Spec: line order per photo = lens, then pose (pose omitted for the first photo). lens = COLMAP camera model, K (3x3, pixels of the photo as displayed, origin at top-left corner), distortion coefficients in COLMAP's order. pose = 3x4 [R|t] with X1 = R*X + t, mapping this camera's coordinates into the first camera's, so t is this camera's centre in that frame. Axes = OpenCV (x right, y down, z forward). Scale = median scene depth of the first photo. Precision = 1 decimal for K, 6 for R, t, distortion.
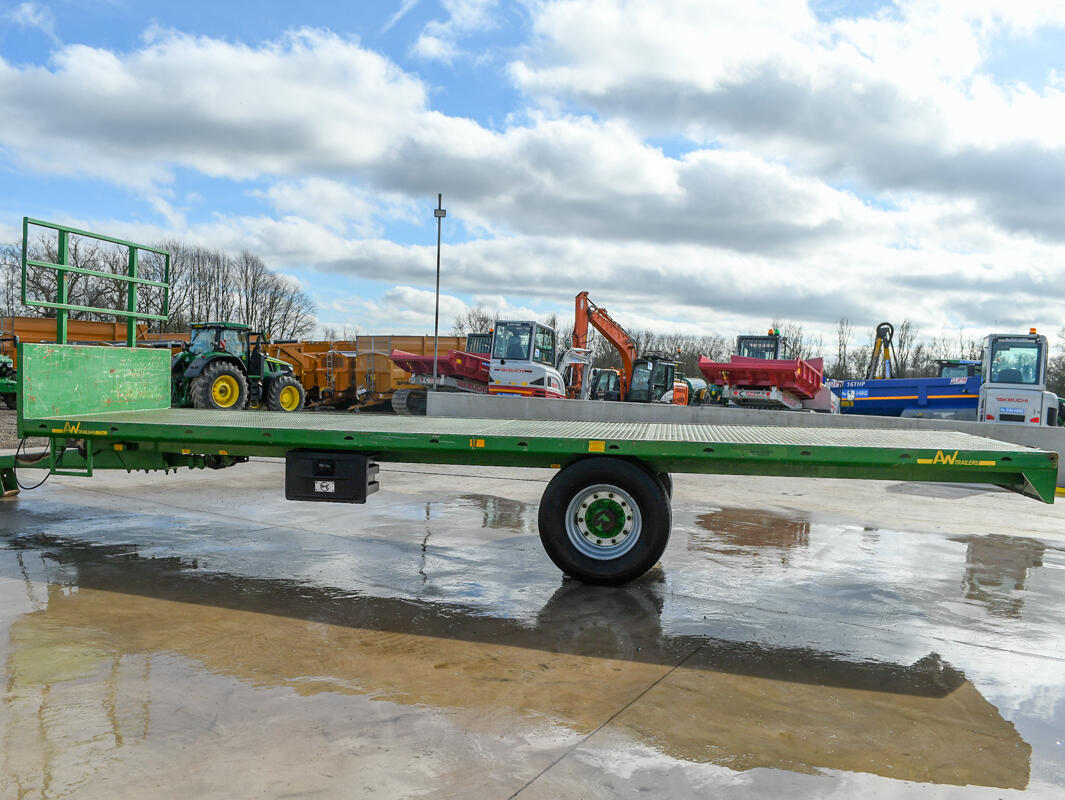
lens RADIAL K [[999.0, 0, 531.2], [0, 999.0, 401.3], [0, 0, 1]] dist [-0.066035, 0.000000]
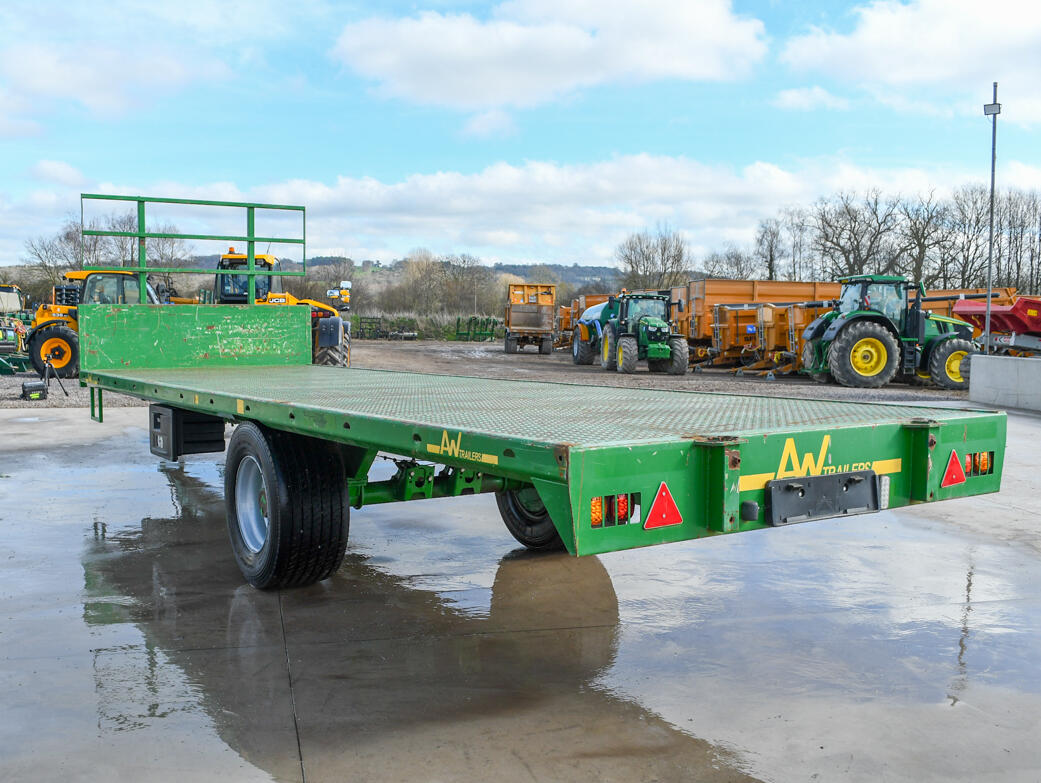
lens RADIAL K [[1126.0, 0, 475.0], [0, 1126.0, 433.9], [0, 0, 1]] dist [-0.062533, 0.000000]
pose [[0.664570, 0.049667, -0.745573, 0.179215], [-0.009020, 0.998249, 0.058459, 0.002677], [0.747171, -0.032125, 0.663855, 0.115729]]
